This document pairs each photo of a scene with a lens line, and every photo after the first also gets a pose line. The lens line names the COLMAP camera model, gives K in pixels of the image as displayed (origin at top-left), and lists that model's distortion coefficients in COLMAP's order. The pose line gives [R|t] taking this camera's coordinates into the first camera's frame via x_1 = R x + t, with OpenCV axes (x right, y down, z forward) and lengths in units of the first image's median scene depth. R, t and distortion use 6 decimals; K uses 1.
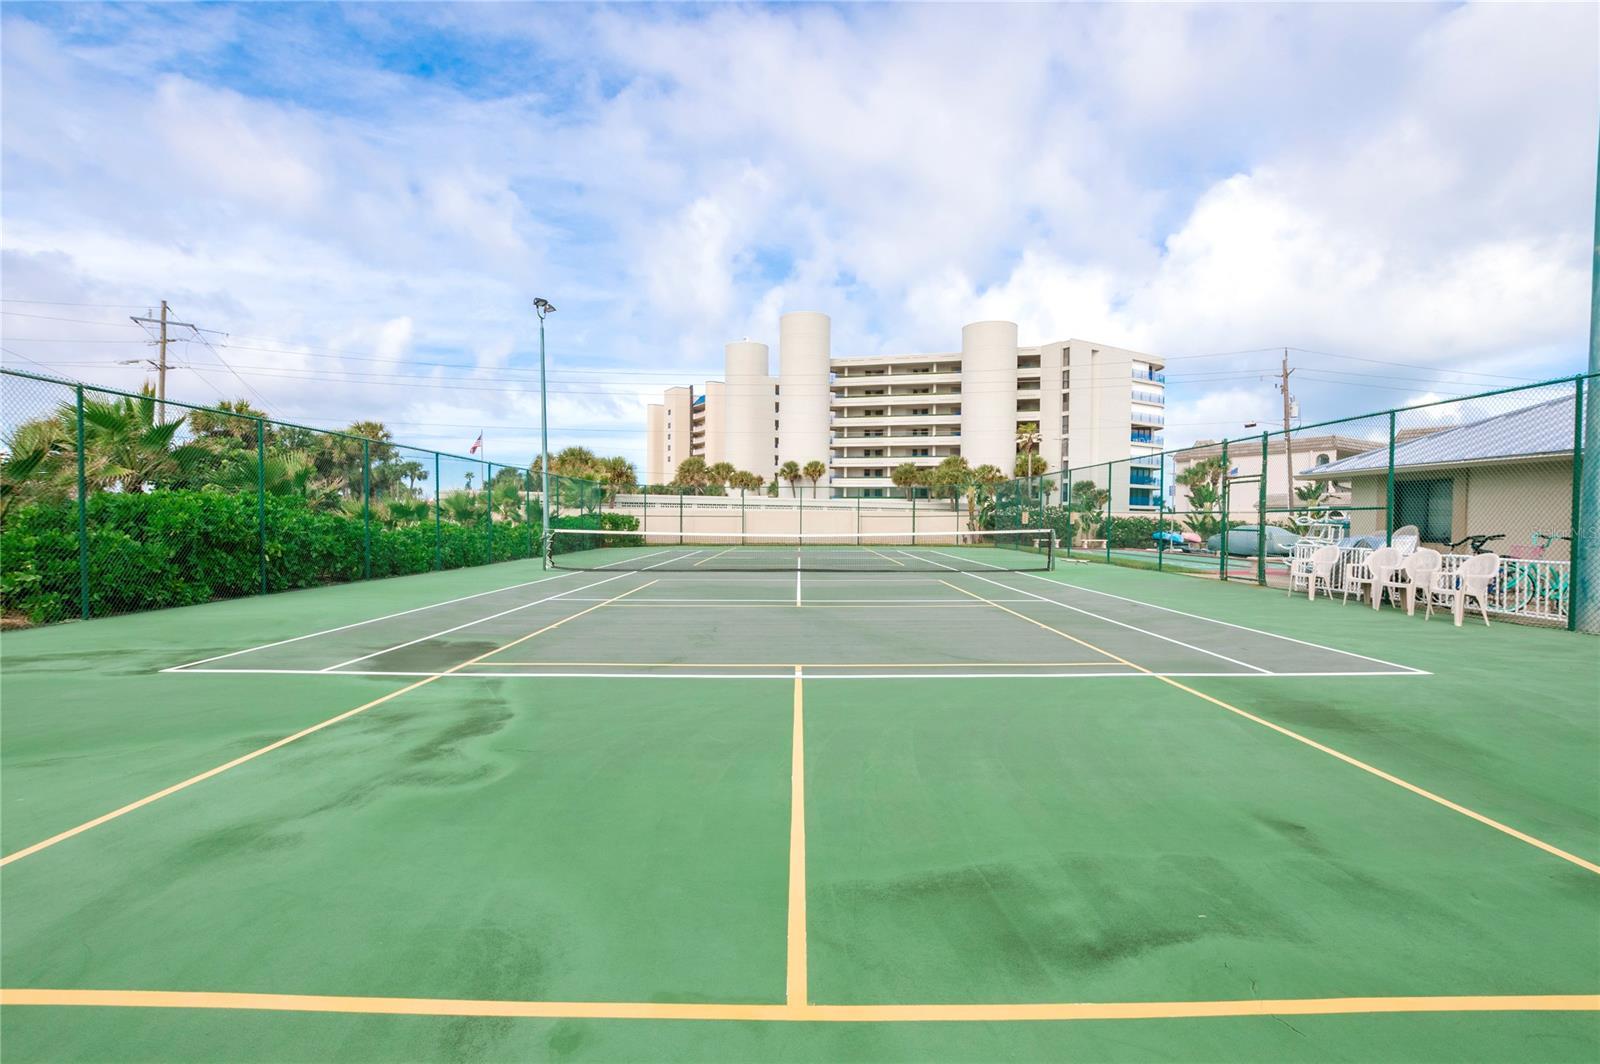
lens RADIAL K [[687.3, 0, 796.2], [0, 687.3, 532.6], [0, 0, 1]] dist [-0.003109, -0.000150]
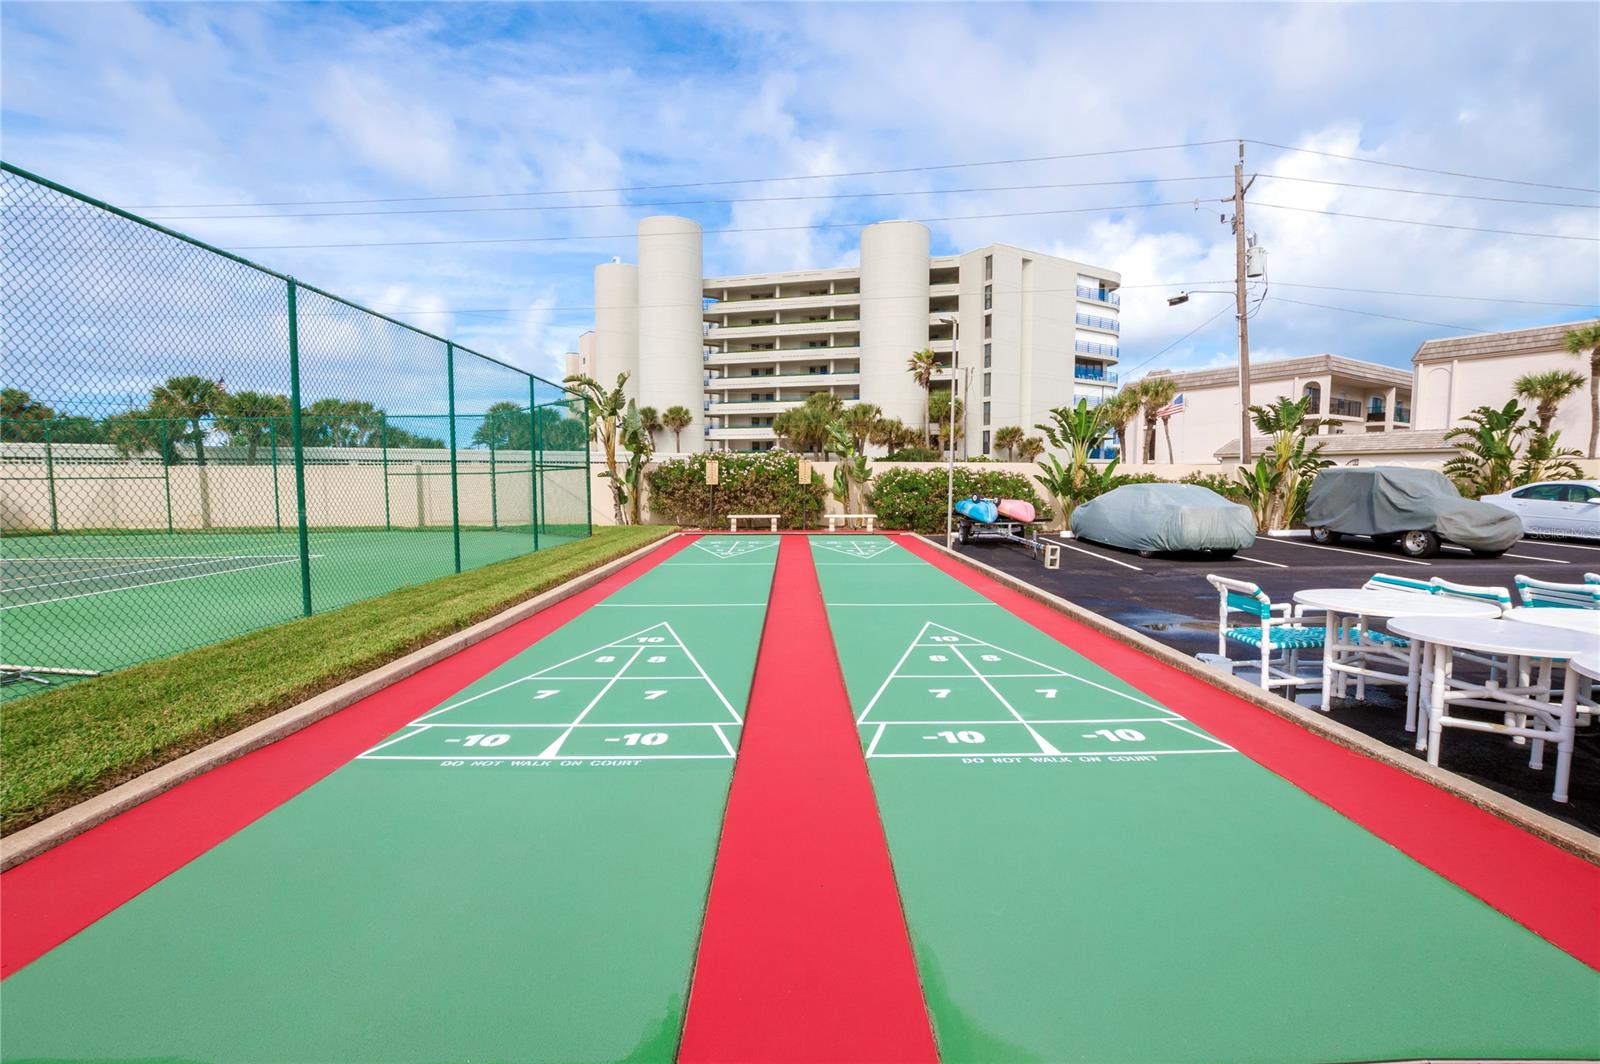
lens RADIAL K [[687.3, 0, 794.7], [0, 687.3, 523.6], [0, 0, 1]] dist [-0.003109, -0.000150]
pose [[0.999910, -0.011332, 0.007171, 0.157431], [0.011006, 0.998971, 0.043994, -0.002129], [-0.007662, -0.043912, 0.999006, 0.201009]]
